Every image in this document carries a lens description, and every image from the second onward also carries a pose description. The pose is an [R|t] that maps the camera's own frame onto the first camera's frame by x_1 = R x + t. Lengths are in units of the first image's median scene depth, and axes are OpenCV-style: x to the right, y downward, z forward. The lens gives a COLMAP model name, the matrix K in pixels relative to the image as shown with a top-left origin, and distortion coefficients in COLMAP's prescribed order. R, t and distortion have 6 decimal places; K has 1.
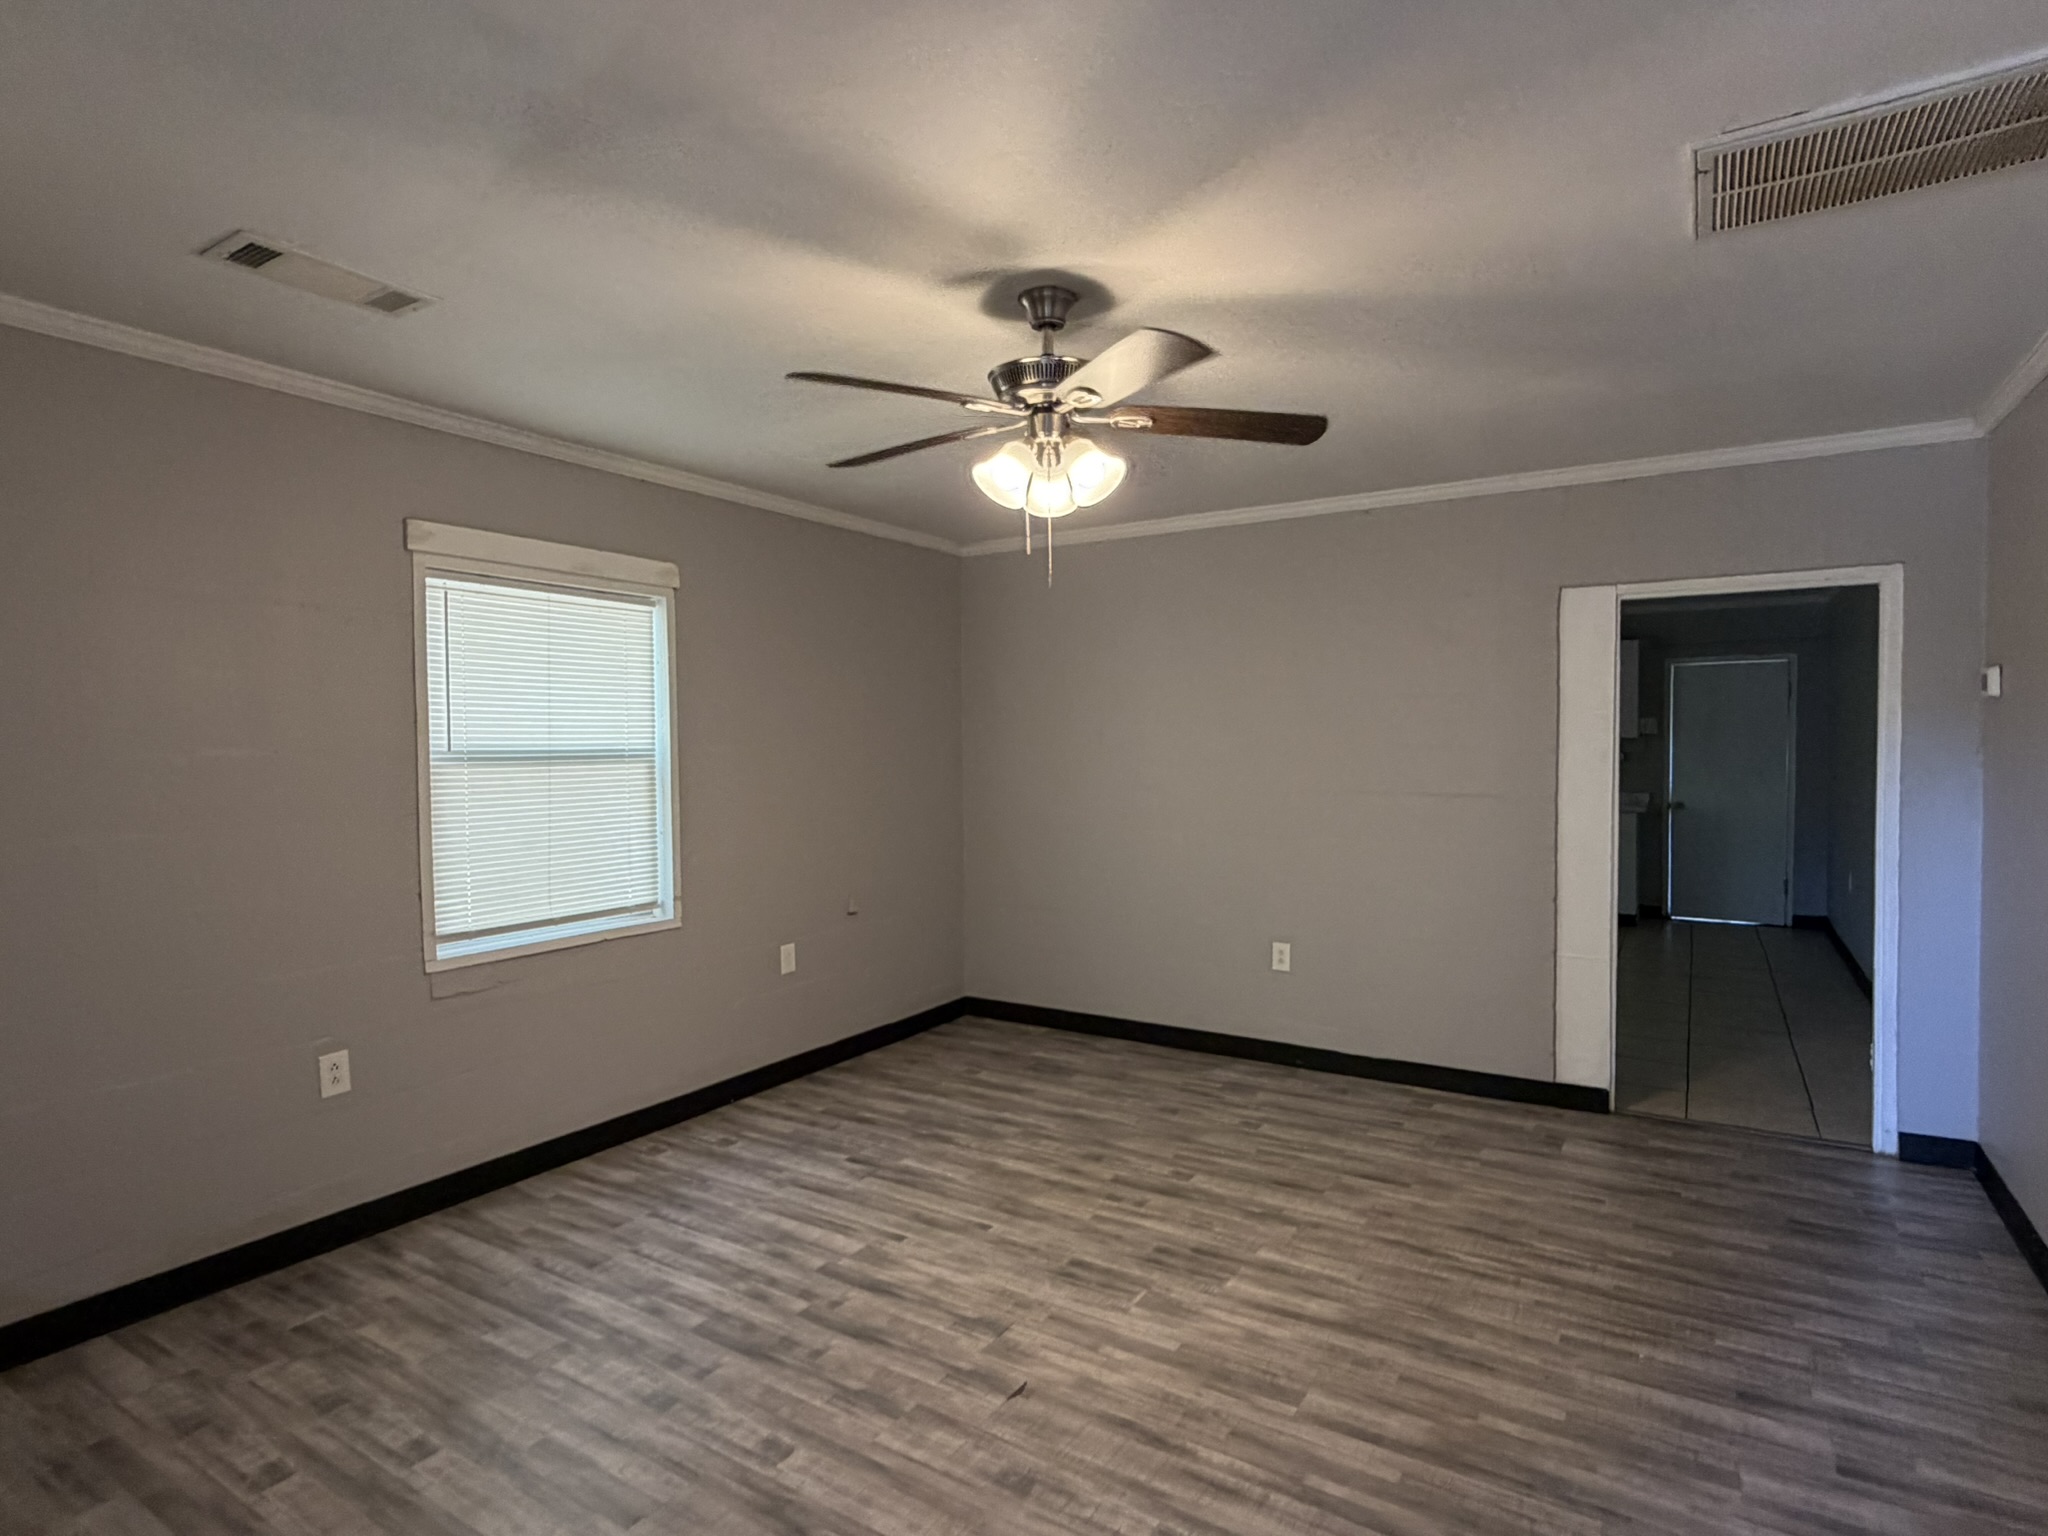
lens RADIAL K [[1079.8, 0, 1044.8], [0, 1079.8, 757.6], [0, 0, 1]] dist [-0.000599, 0.001590]
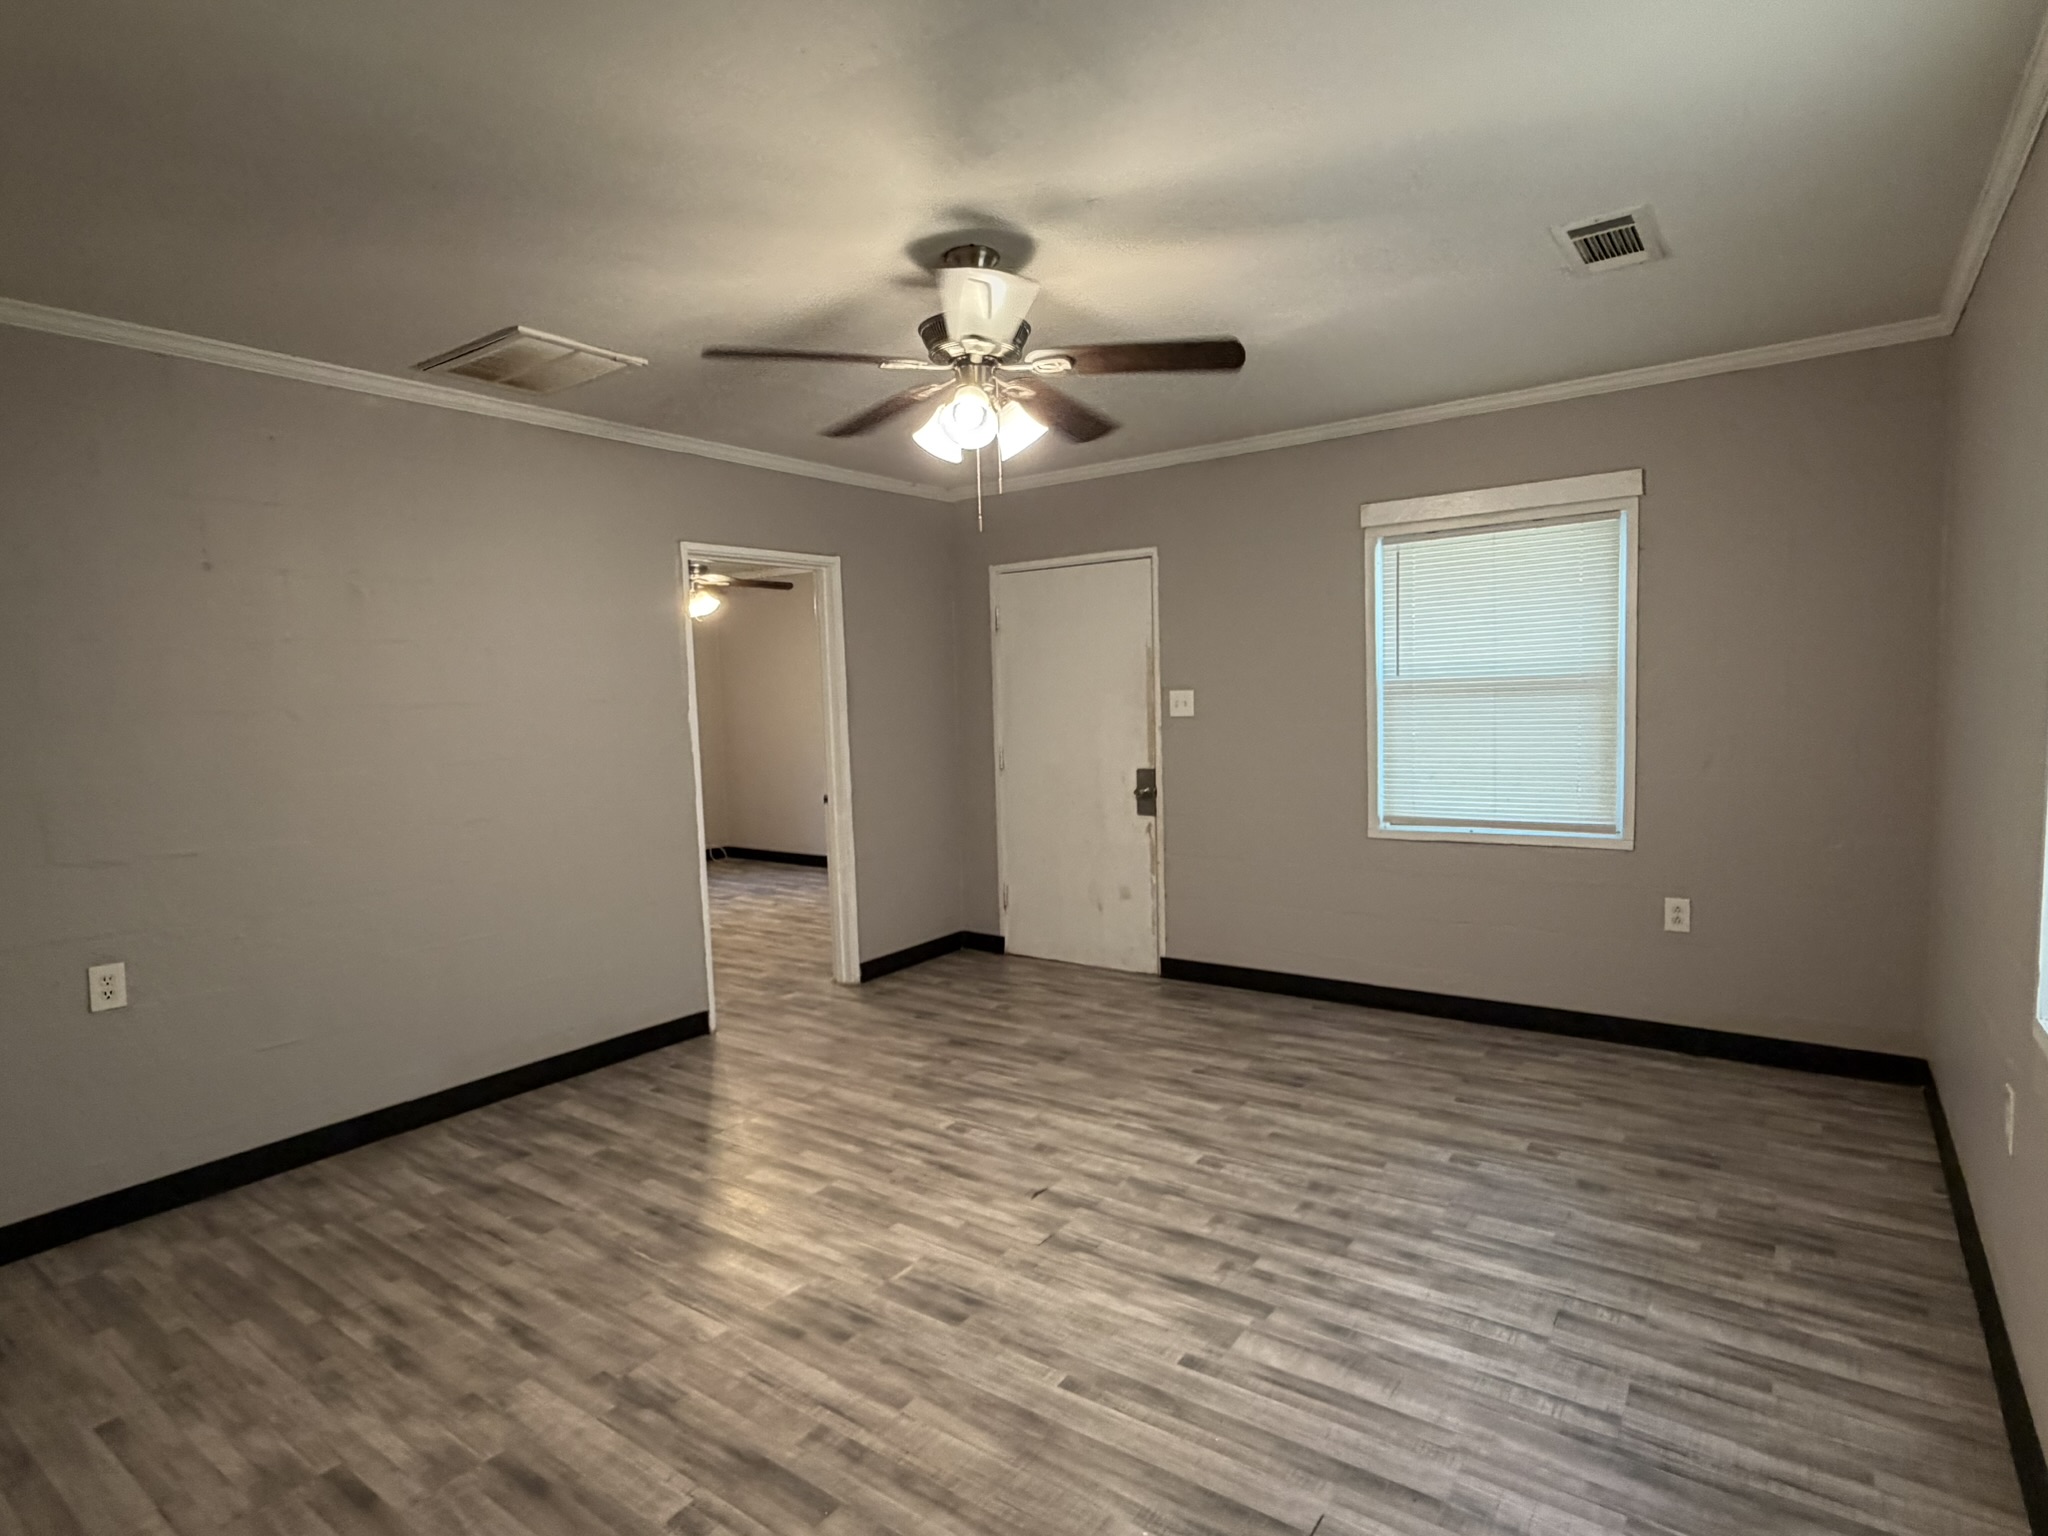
lens RADIAL K [[1079.8, 0, 1024.9], [0, 1079.8, 772.0], [0, 0, 1]] dist [-0.000599, 0.001590]
pose [[-0.996120, 0.031124, 0.082316, -0.110237], [0.038416, 0.995331, 0.088543, -0.011166], [-0.079176, 0.091361, -0.992665, 1.915873]]
